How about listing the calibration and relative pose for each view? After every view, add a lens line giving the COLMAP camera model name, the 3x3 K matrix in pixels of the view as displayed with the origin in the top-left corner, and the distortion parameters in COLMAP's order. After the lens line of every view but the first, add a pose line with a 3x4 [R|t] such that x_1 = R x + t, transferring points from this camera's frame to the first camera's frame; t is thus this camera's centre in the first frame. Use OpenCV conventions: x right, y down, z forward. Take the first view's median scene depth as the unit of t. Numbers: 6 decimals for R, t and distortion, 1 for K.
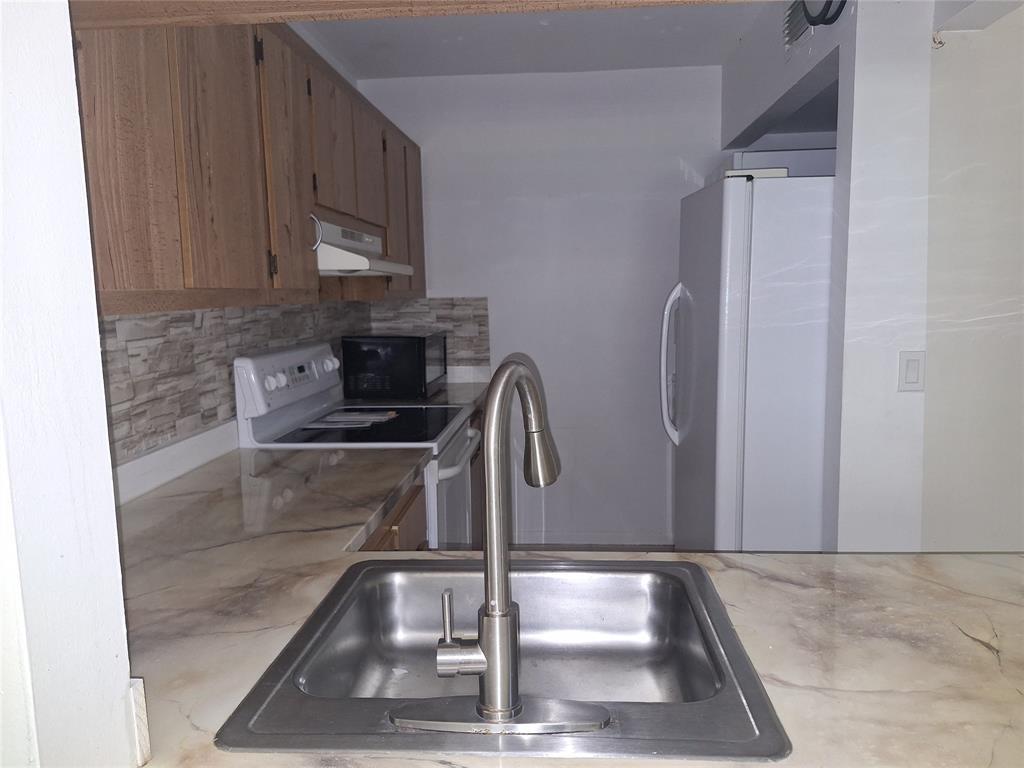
lens RADIAL K [[732.9, 0, 512.0], [0, 732.9, 384.0], [0, 0, 1]] dist [0.001735, -0.003738]
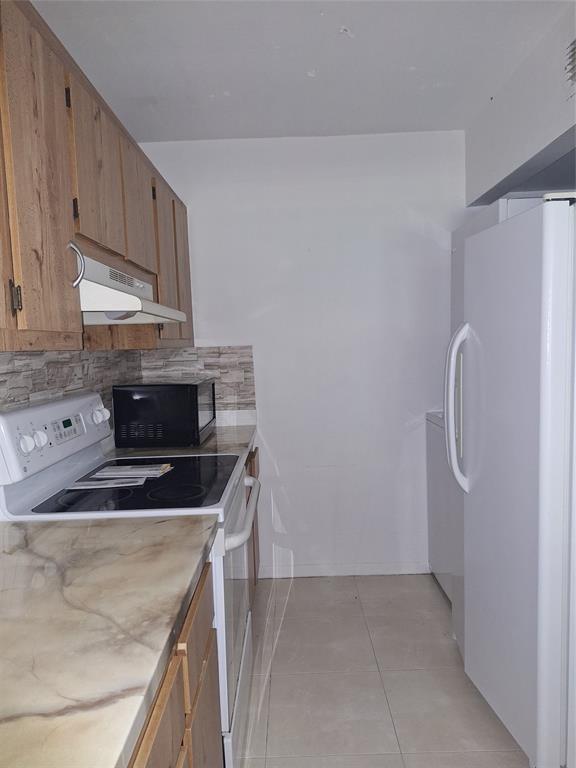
lens RADIAL K [[549.7, 0, 280.6], [0, 549.7, 384.7], [0, 0, 1]] dist [0.001735, -0.003738]
pose [[0.997855, -0.021884, 0.061692, -0.056060], [0.025227, 0.998226, -0.053934, -0.022541], [-0.060403, 0.055375, 0.996637, 0.266991]]
